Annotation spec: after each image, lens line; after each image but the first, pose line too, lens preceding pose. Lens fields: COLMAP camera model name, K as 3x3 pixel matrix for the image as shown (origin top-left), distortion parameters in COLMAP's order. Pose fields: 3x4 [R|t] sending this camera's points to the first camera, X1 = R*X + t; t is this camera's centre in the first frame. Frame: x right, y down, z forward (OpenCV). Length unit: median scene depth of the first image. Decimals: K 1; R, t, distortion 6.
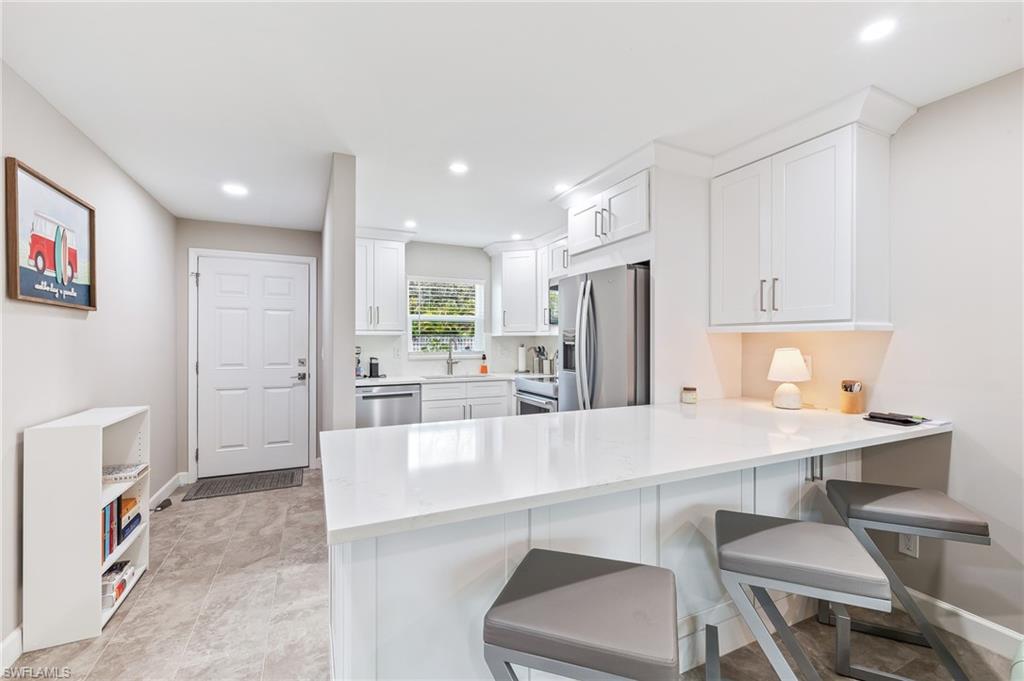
lens RADIAL K [[427.4, 0, 512.0], [0, 427.4, 340.5], [0, 0, 1]] dist [0.001734, 0.000354]
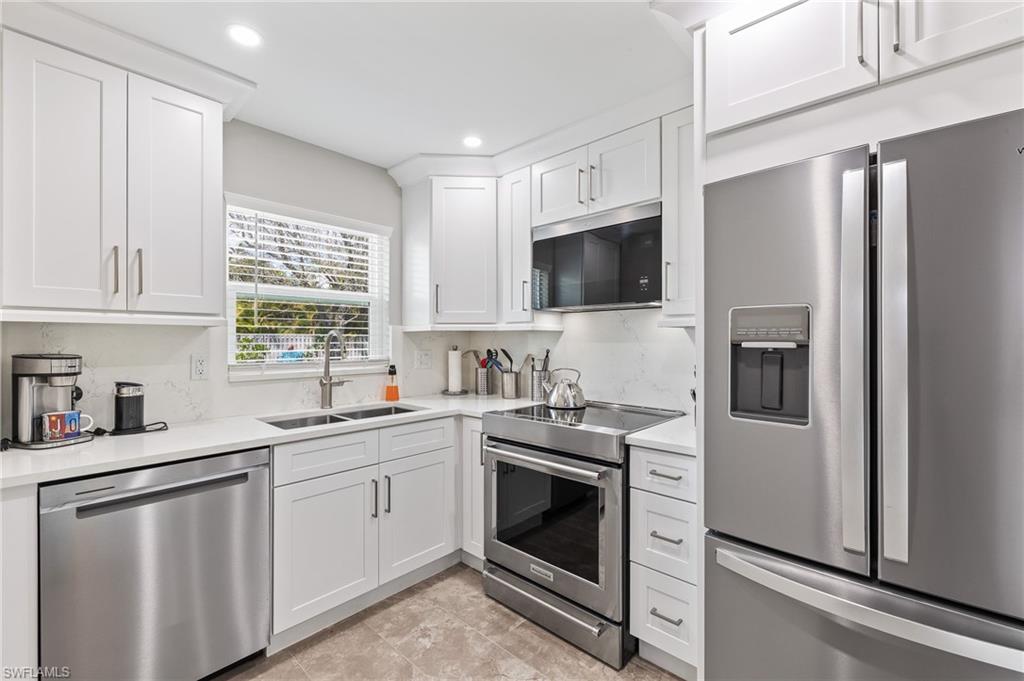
lens RADIAL K [[427.4, 0, 512.0], [0, 427.4, 340.5], [0, 0, 1]] dist [0.001734, 0.000354]
pose [[0.925332, 0.001045, 0.379157, -0.144429], [-0.001296, 0.999999, 0.000409, 0.001369], [-0.379157, -0.000870, 0.925332, 0.496677]]
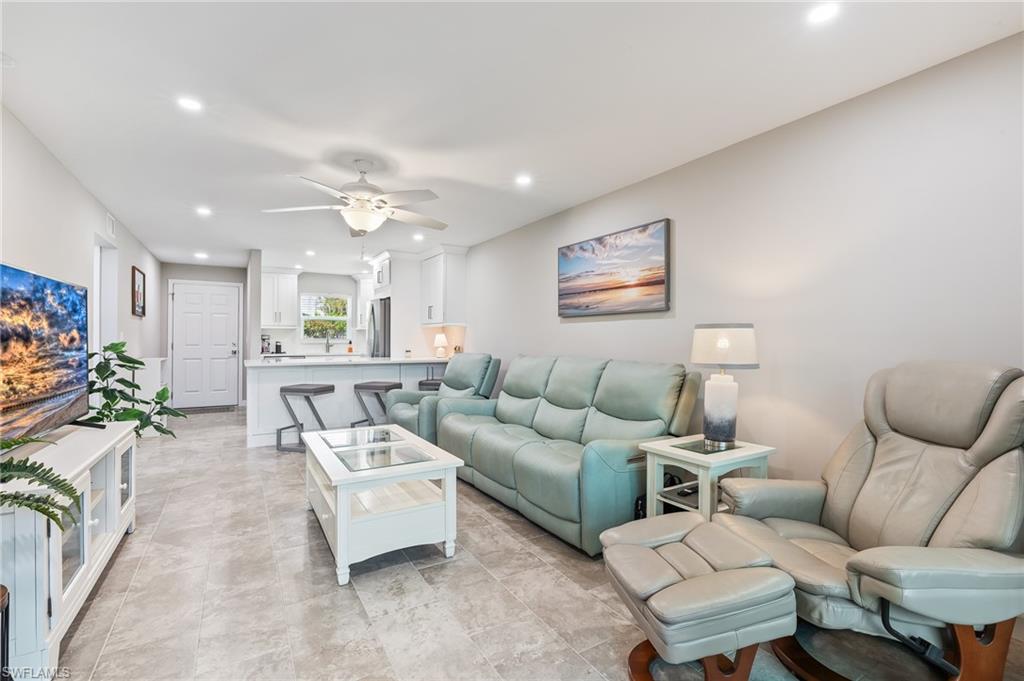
lens RADIAL K [[457.9, 0, 511.8], [0, 457.9, 338.0], [0, 0, 1]] dist [-0.002383, -0.000079]
pose [[0.994802, 0.001937, 0.101805, 0.413533], [-0.002009, 0.999998, 0.000609, 0.022039], [-0.101804, -0.000810, 0.994804, -0.903230]]
